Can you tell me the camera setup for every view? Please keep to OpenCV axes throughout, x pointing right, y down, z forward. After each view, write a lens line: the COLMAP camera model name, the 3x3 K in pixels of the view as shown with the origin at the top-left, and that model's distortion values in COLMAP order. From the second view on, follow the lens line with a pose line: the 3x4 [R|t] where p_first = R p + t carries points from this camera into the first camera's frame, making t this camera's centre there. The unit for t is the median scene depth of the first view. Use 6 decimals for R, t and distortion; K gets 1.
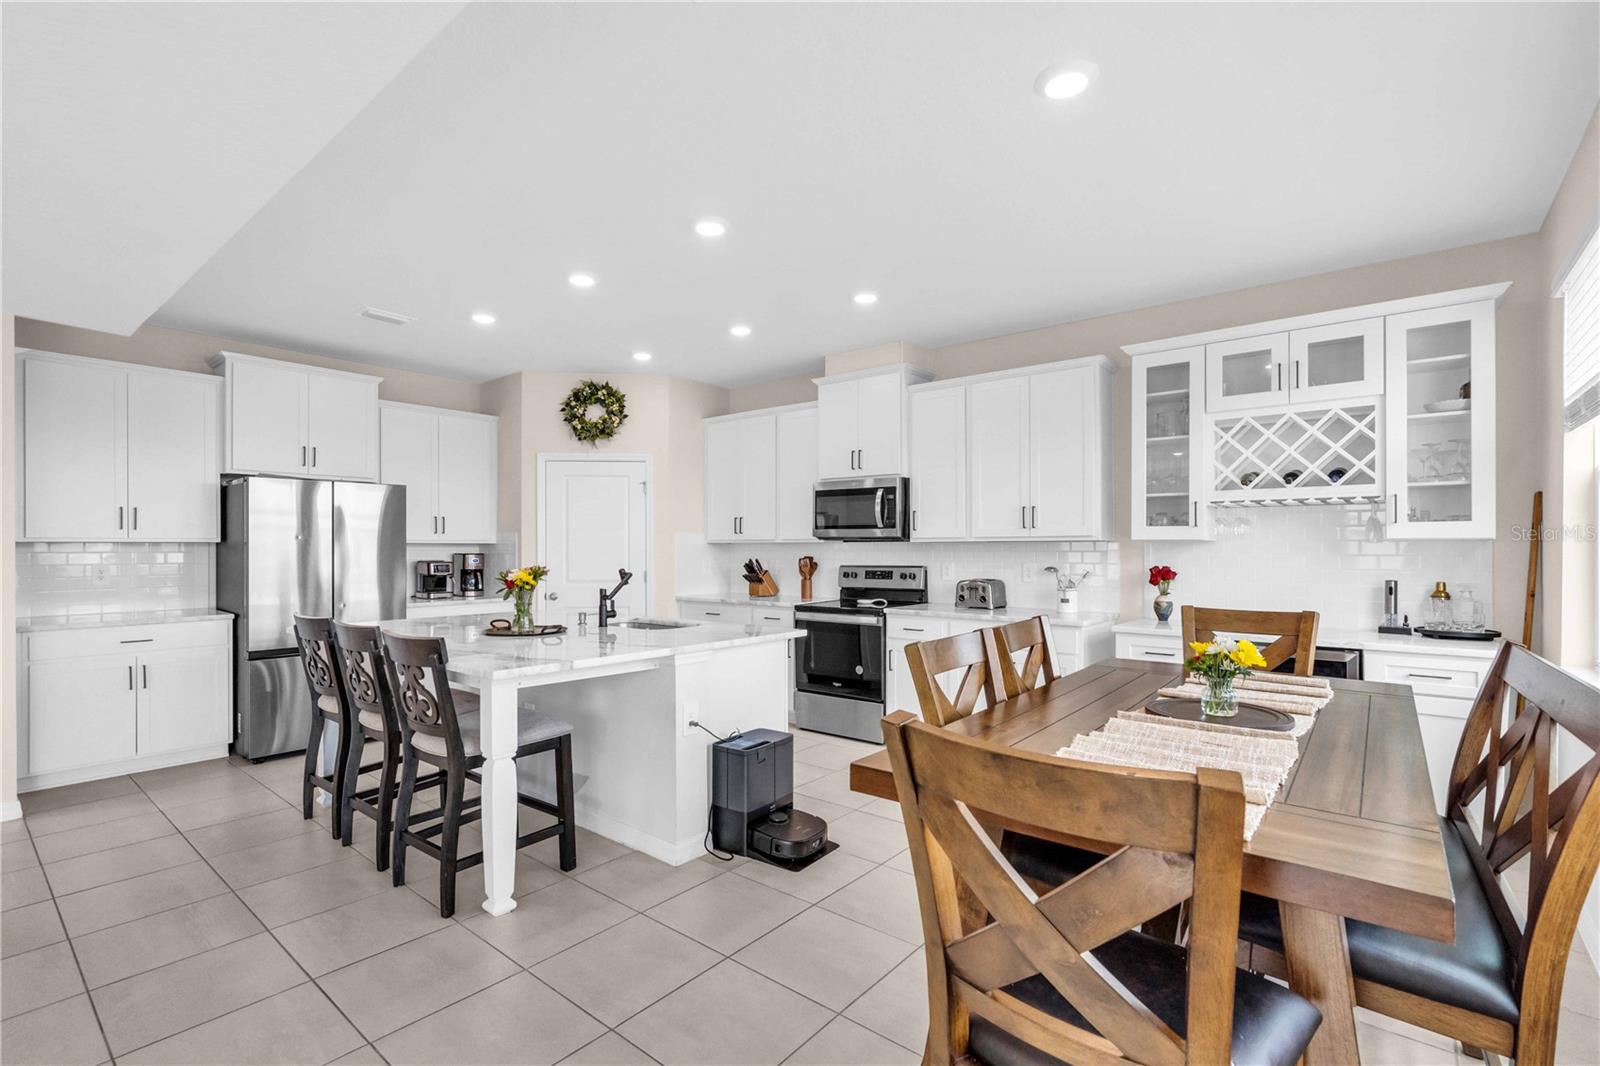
lens RADIAL K [[728.1, 0, 797.1], [0, 728.1, 546.4], [0, 0, 1]] dist [-0.001786, 0.000374]
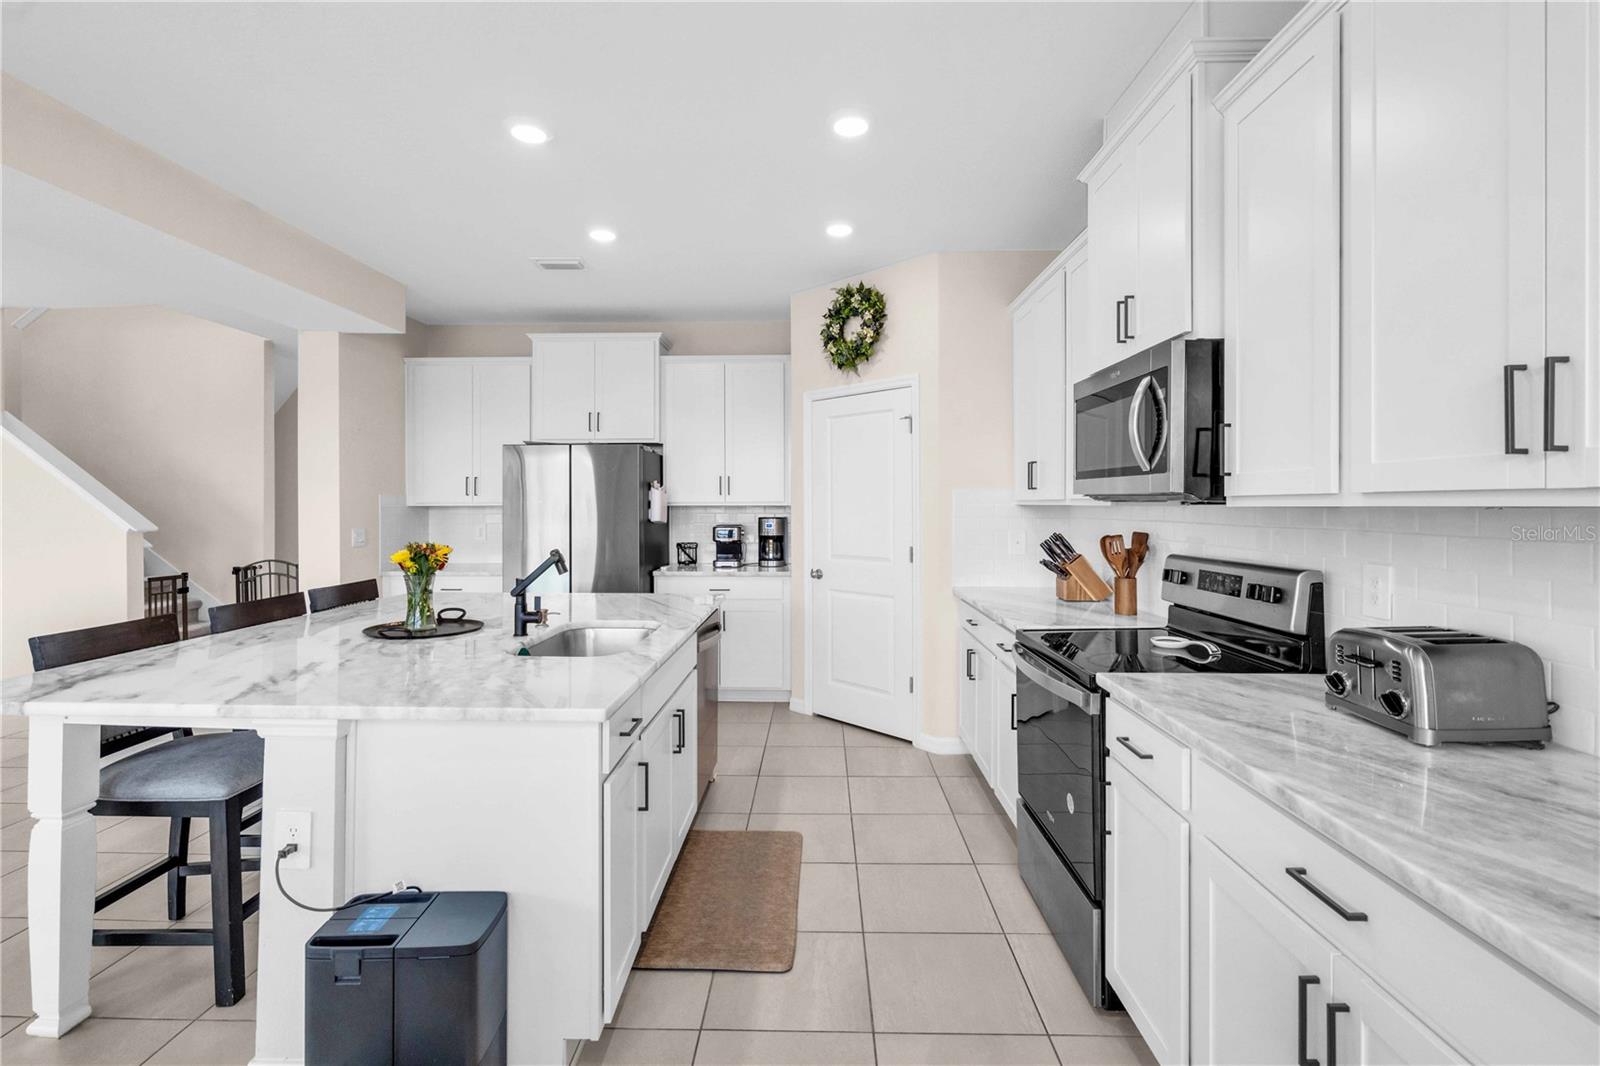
lens RADIAL K [[732.0, 0, 802.4], [0, 732.0, 509.4], [0, 0, 1]] dist [0.003706, 0.000636]
pose [[0.620266, 0.004573, -0.784378, 0.309754], [0.002640, 0.999965, 0.007918, -0.007938], [0.784387, -0.006982, 0.620232, 0.573925]]
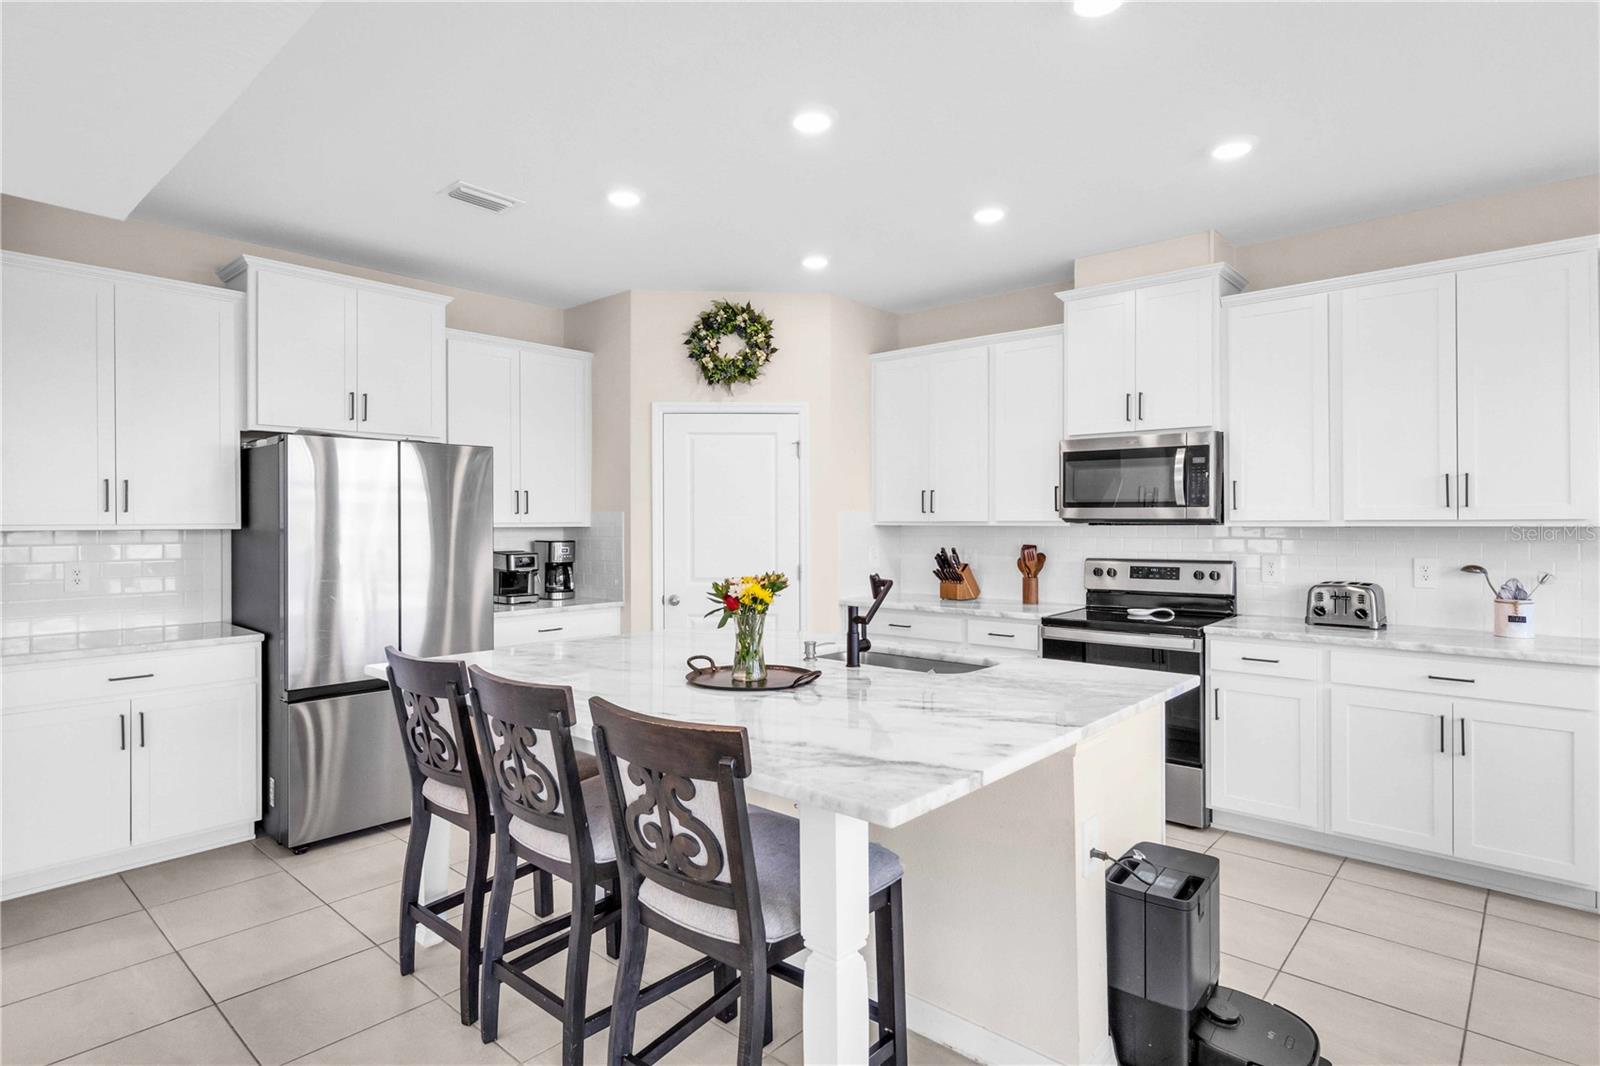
lens RADIAL K [[841.3, 0, 792.2], [0, 841.3, 521.5], [0, 0, 1]] dist [0.004882, 0.000948]
pose [[0.999151, -0.001628, -0.041167, -0.209711], [0.001654, 0.999998, 0.000596, -0.011512], [0.041166, -0.000664, 0.999152, 0.193576]]
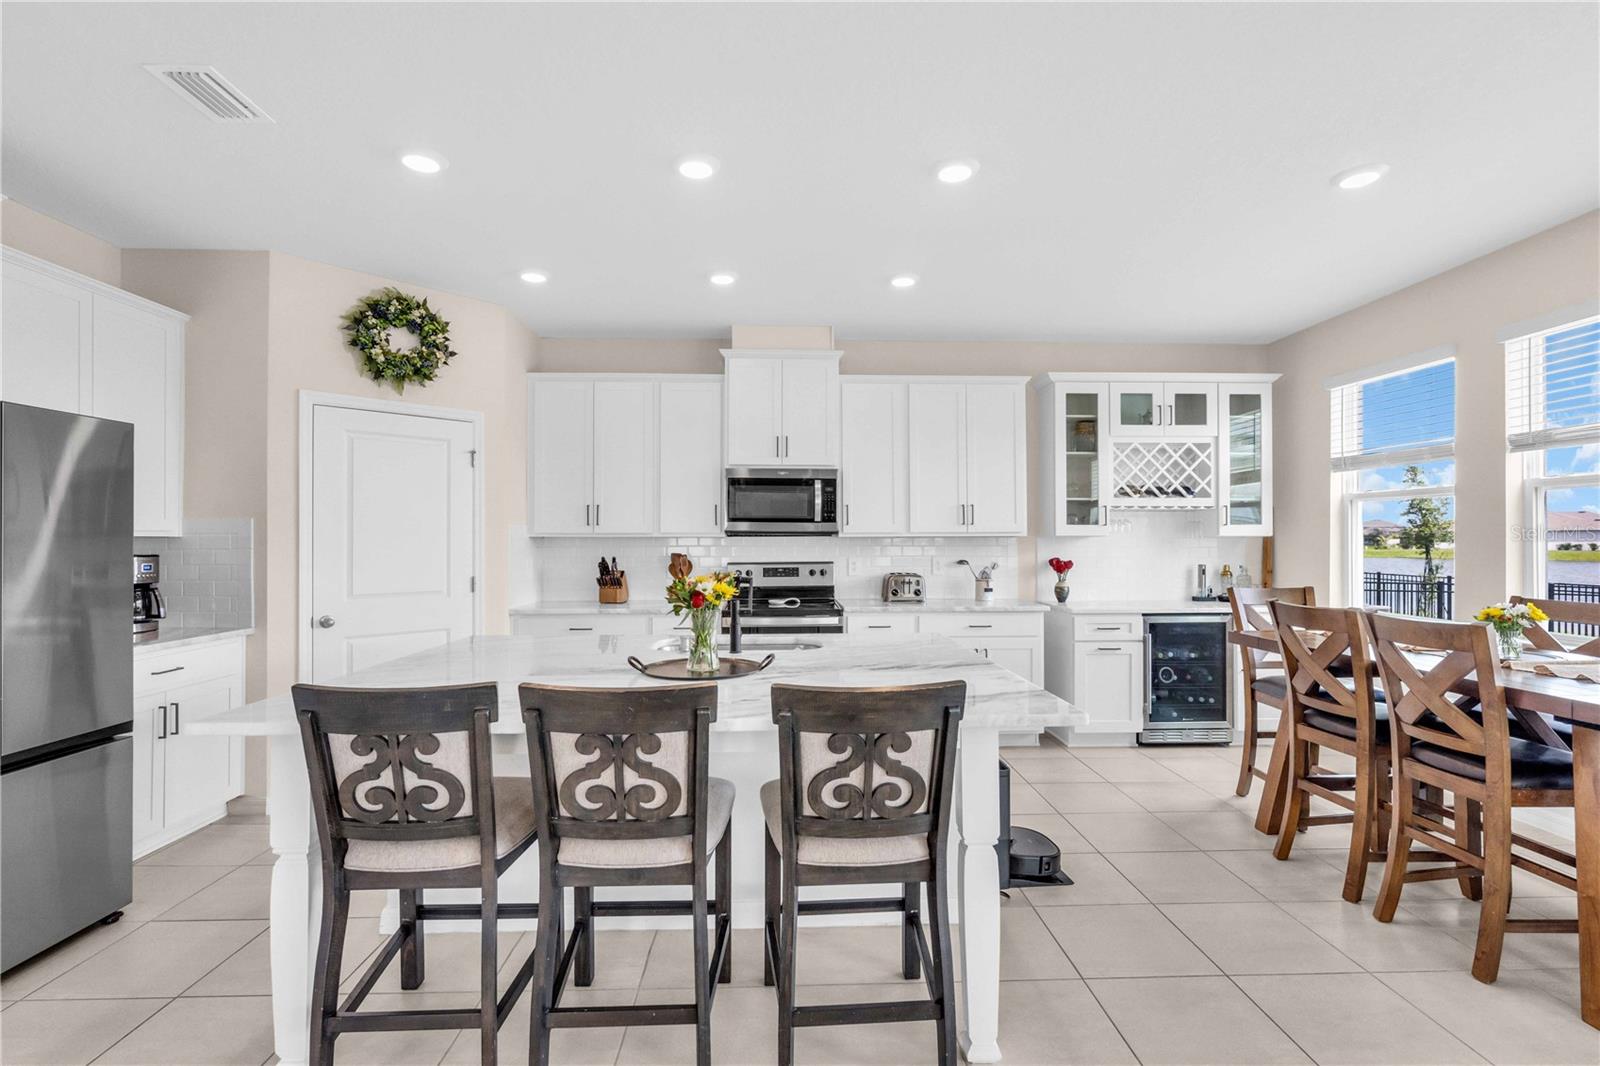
lens RADIAL K [[743.2, 0, 804.1], [0, 743.2, 535.7], [0, 0, 1]] dist [-0.002467, 0.000310]
pose [[0.748954, 0.003419, 0.662613, -0.517127], [0.000574, 0.999983, -0.005809, -0.001793], [-0.662621, 0.004731, 0.748940, 0.286236]]
